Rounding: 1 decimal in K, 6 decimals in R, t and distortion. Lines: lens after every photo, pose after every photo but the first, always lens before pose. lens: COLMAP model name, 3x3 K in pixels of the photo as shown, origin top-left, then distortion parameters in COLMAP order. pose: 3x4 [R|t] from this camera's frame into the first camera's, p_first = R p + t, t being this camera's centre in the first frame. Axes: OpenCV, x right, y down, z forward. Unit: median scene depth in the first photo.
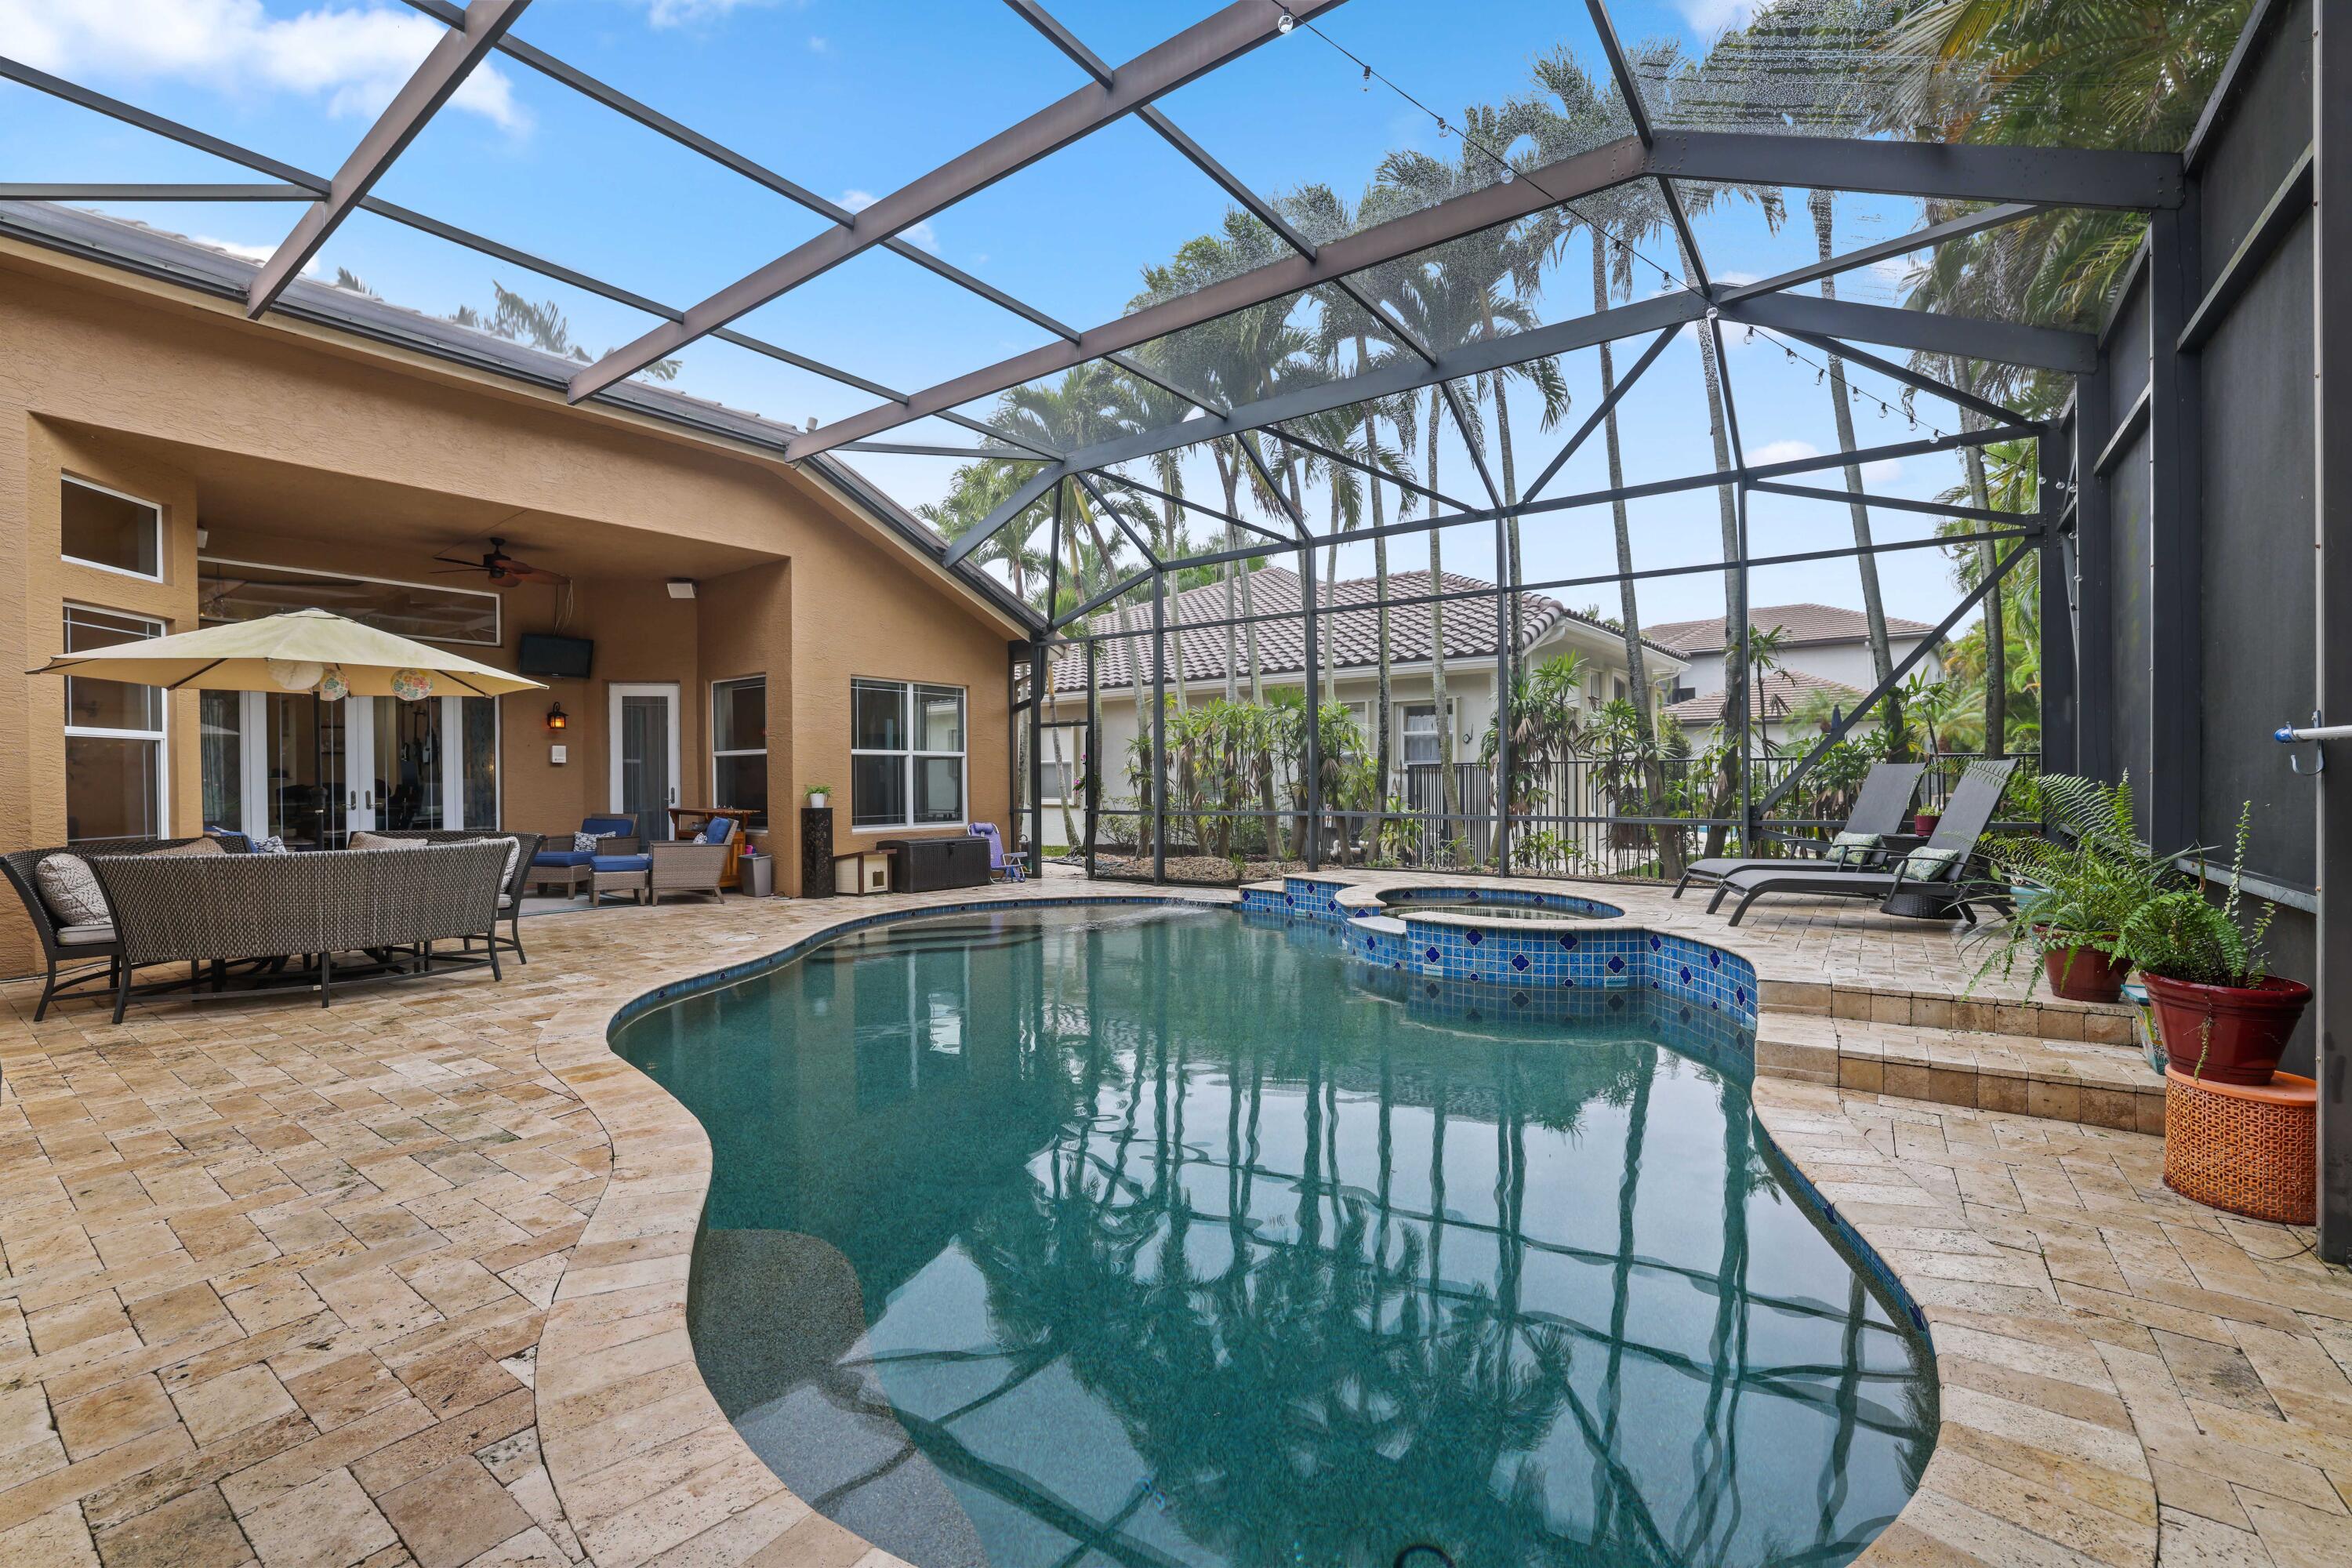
lens RADIAL K [[1022.1, 0, 1181.5], [0, 1022.1, 779.7], [0, 0, 1]] dist [-0.028866, 0.007296]
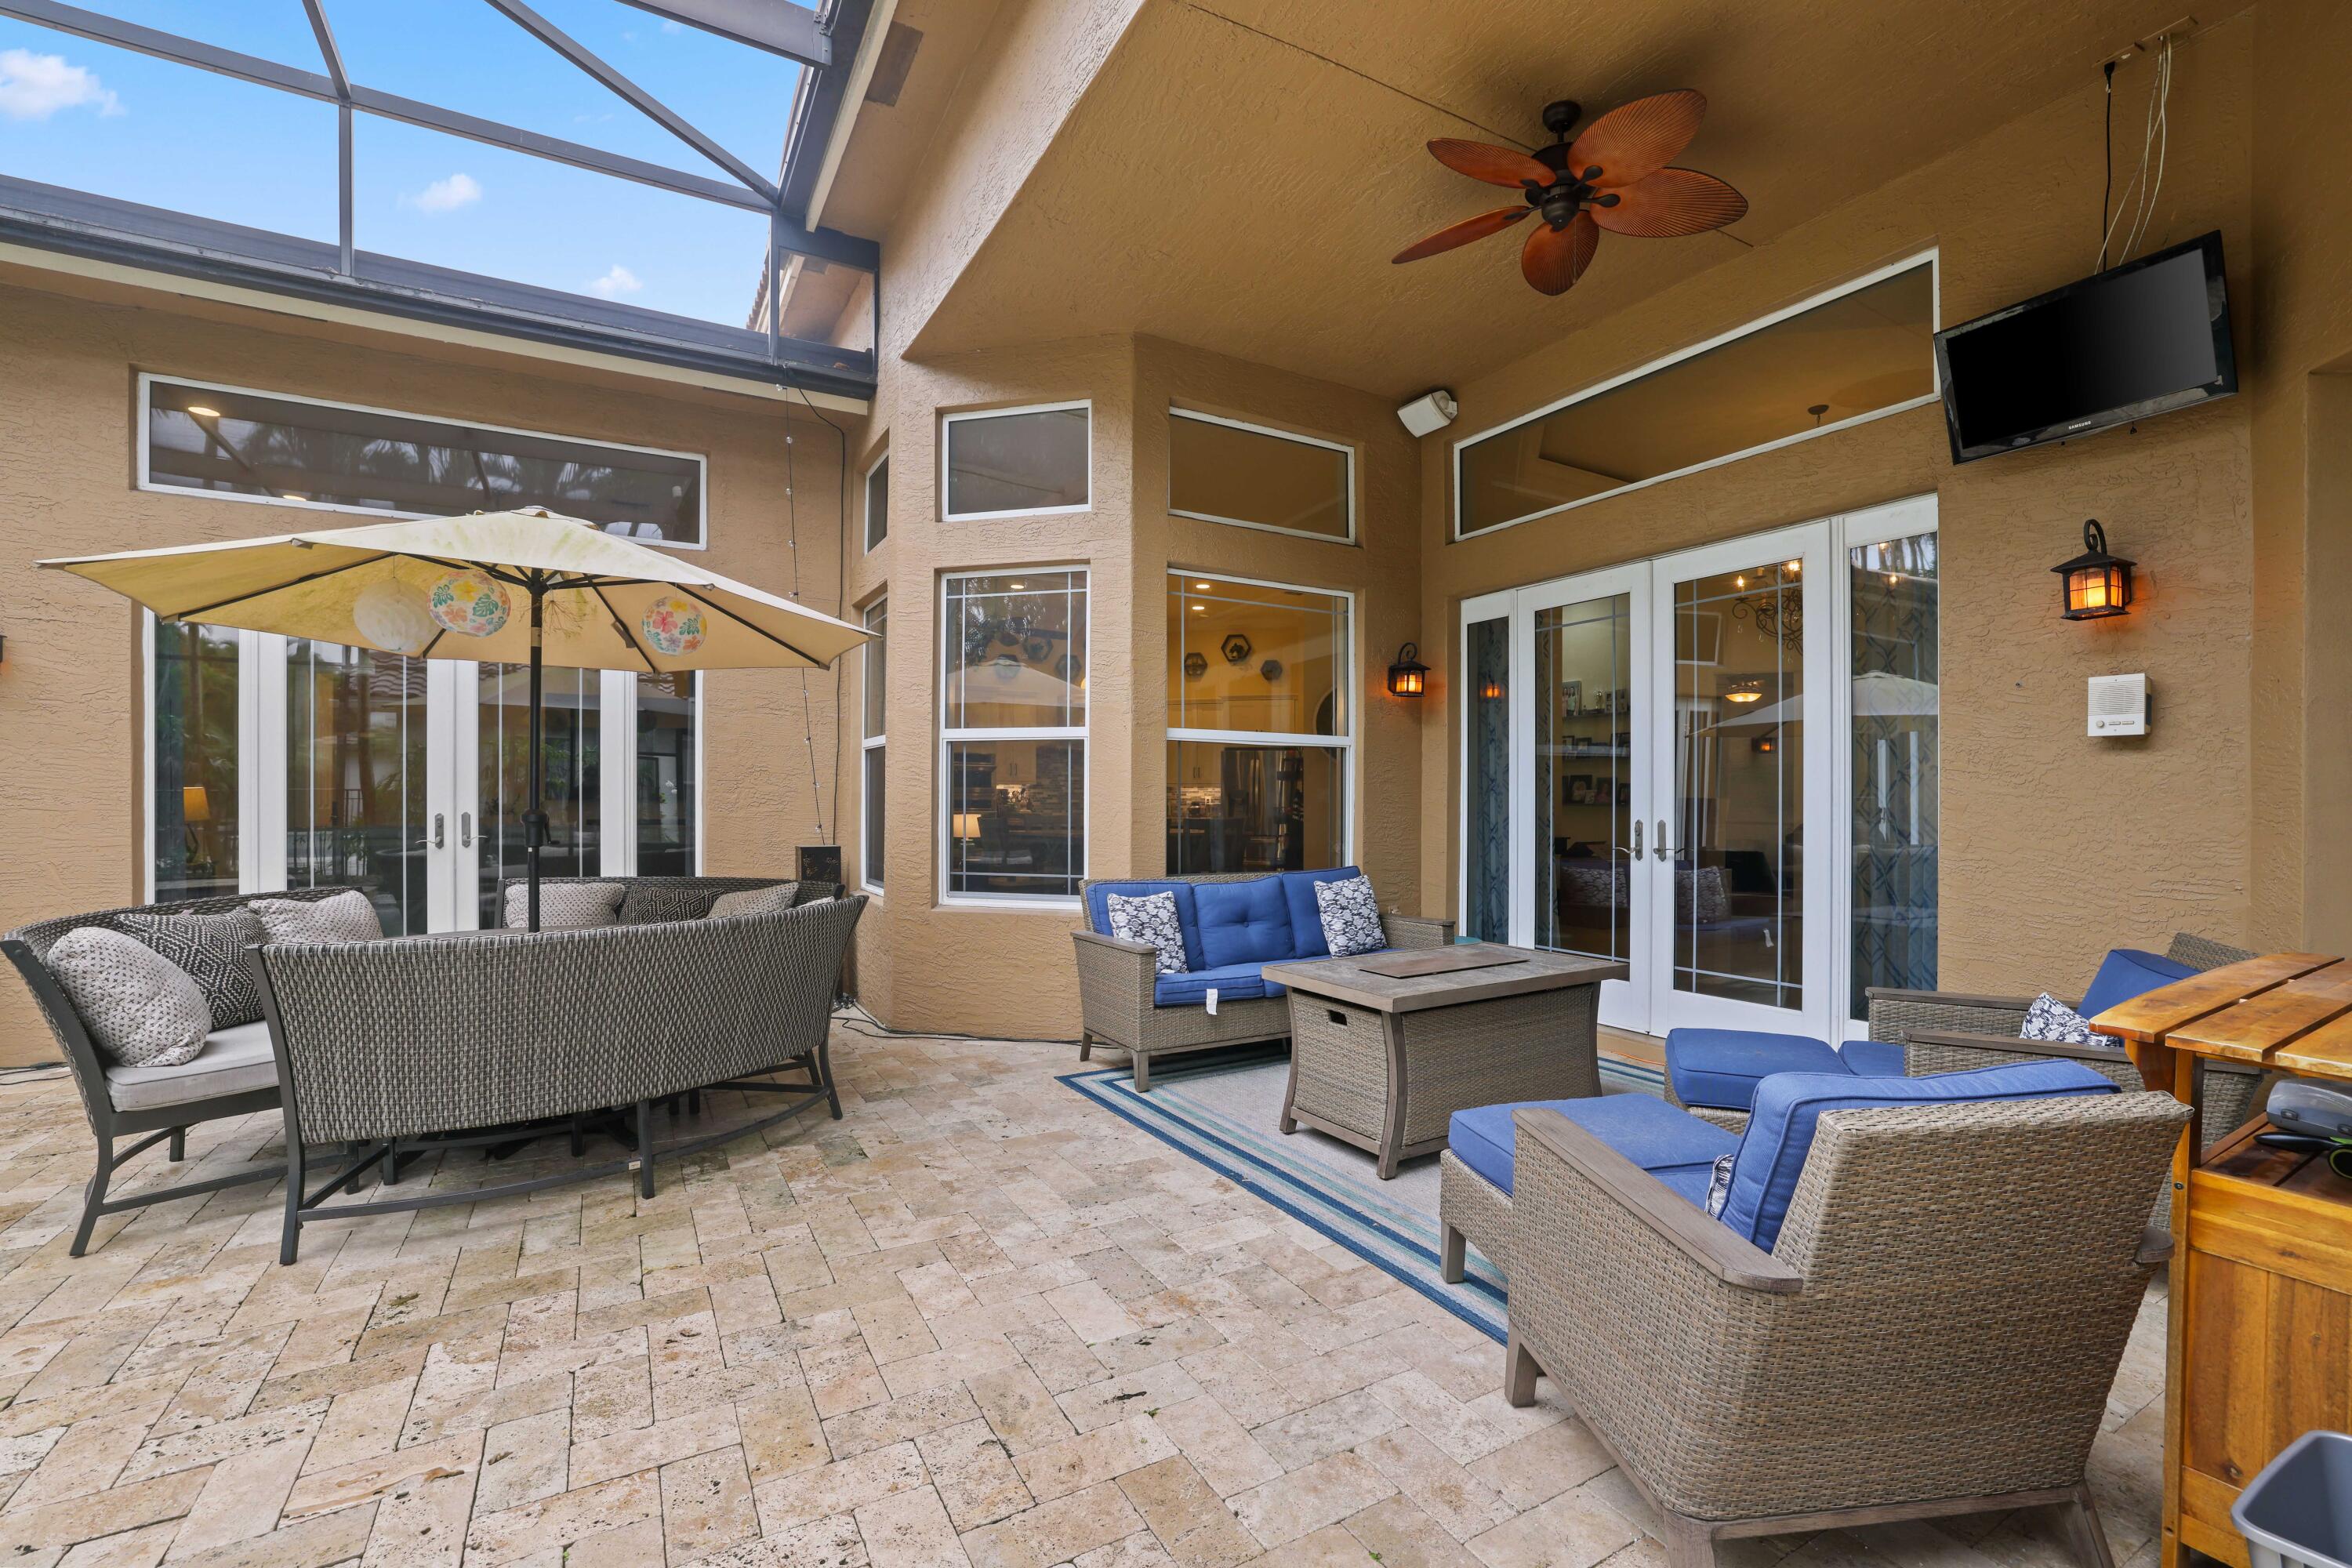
lens RADIAL K [[1022.1, 0, 1177.6], [0, 1022.1, 797.9], [0, 0, 1]] dist [-0.028866, 0.007296]
pose [[-0.399551, 0.000498, -0.916711, -0.267939], [-0.000894, 0.999999, 0.000933, 0.000287], [0.916711, 0.001193, -0.399550, 0.894139]]
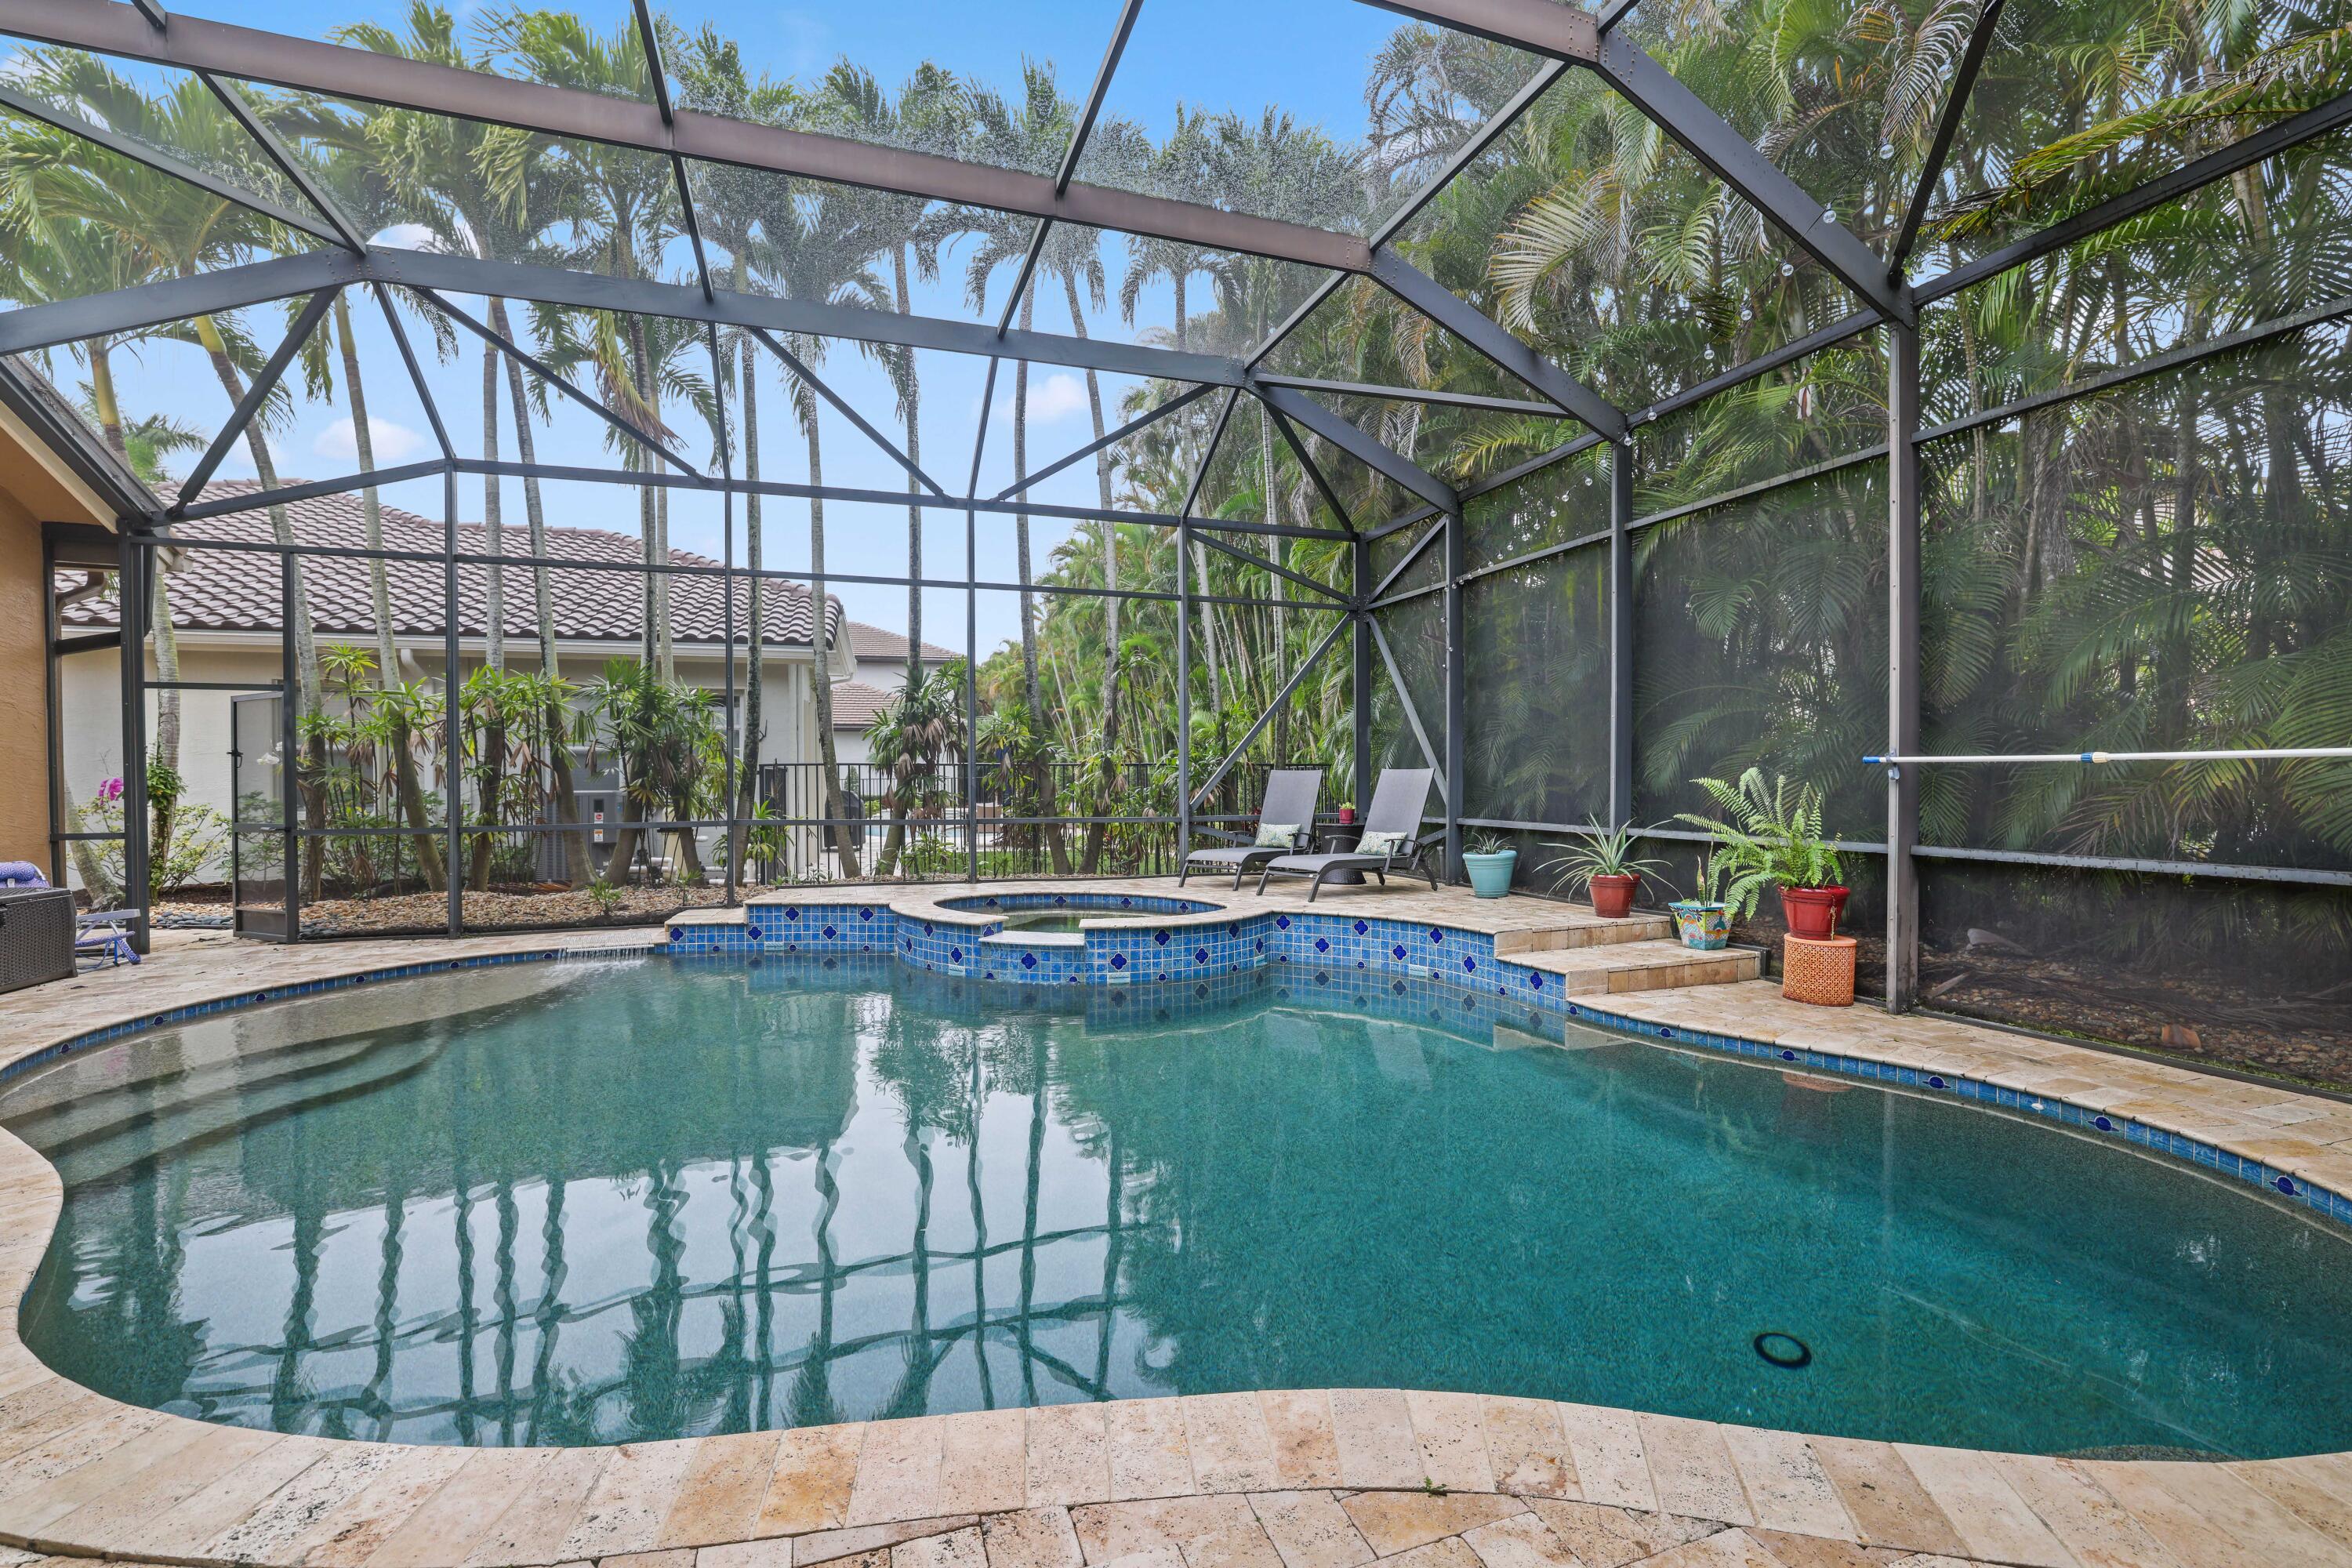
lens RADIAL K [[1022.1, 0, 1169.2], [0, 1022.1, 795.2], [0, 0, 1]] dist [-0.028866, 0.007296]
pose [[0.566957, -0.008446, 0.823704, -0.325102], [-0.001408, 0.999936, 0.011223, 0.001989], [-0.823746, -0.007523, 0.566908, 0.258851]]
